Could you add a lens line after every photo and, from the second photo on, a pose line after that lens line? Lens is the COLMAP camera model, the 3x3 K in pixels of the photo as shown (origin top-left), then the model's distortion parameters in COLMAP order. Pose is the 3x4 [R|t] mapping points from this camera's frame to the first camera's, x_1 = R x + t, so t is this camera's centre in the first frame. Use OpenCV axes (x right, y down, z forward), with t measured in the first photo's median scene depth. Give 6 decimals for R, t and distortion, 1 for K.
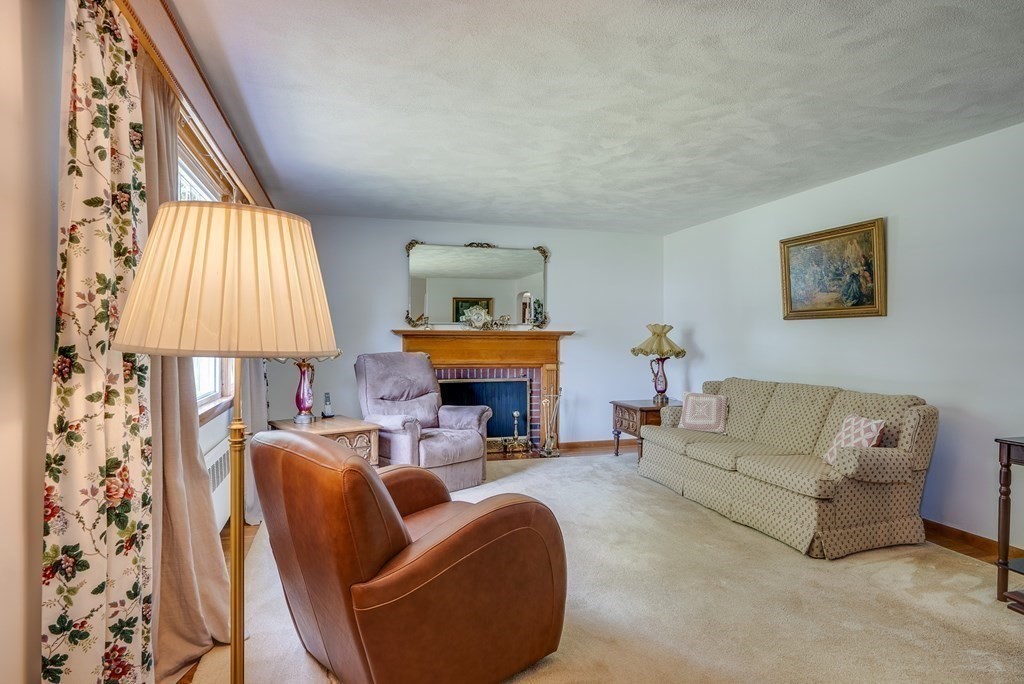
lens RADIAL K [[591.8, 0, 512.0], [0, 591.8, 342.0], [0, 0, 1]] dist [-0.005448, -0.000571]
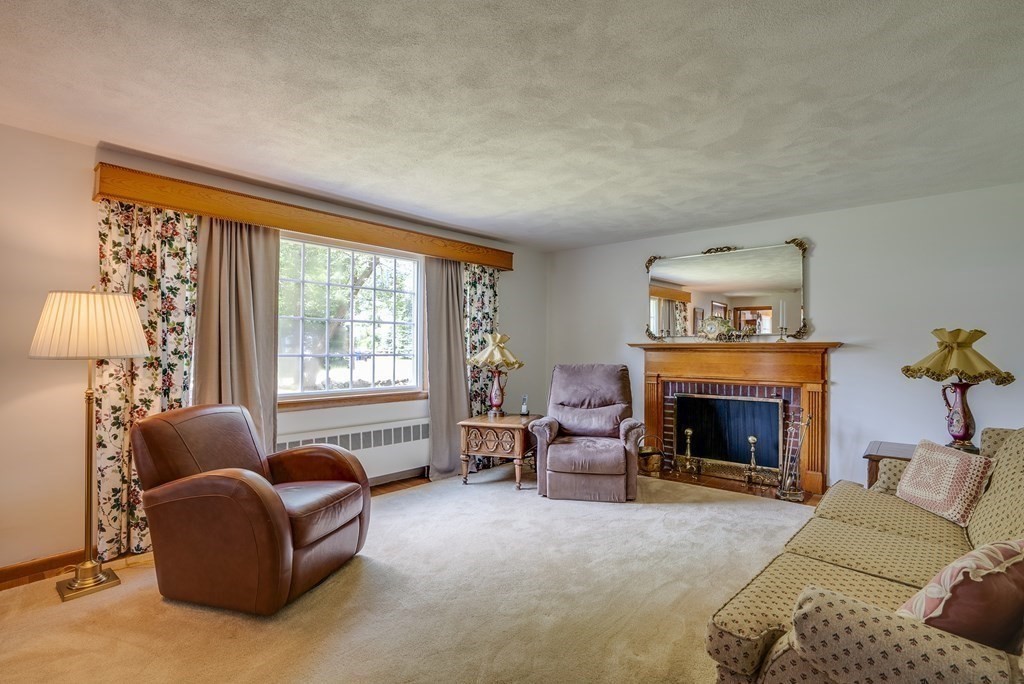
lens RADIAL K [[493.4, 0, 512.0], [0, 493.4, 342.0], [0, 0, 1]] dist [-0.048543, 0.000859]
pose [[0.523584, -0.013630, -0.851865, 0.427578], [-0.006420, 0.999781, -0.019943, -0.003299], [0.851950, 0.015911, 0.523381, 0.334385]]
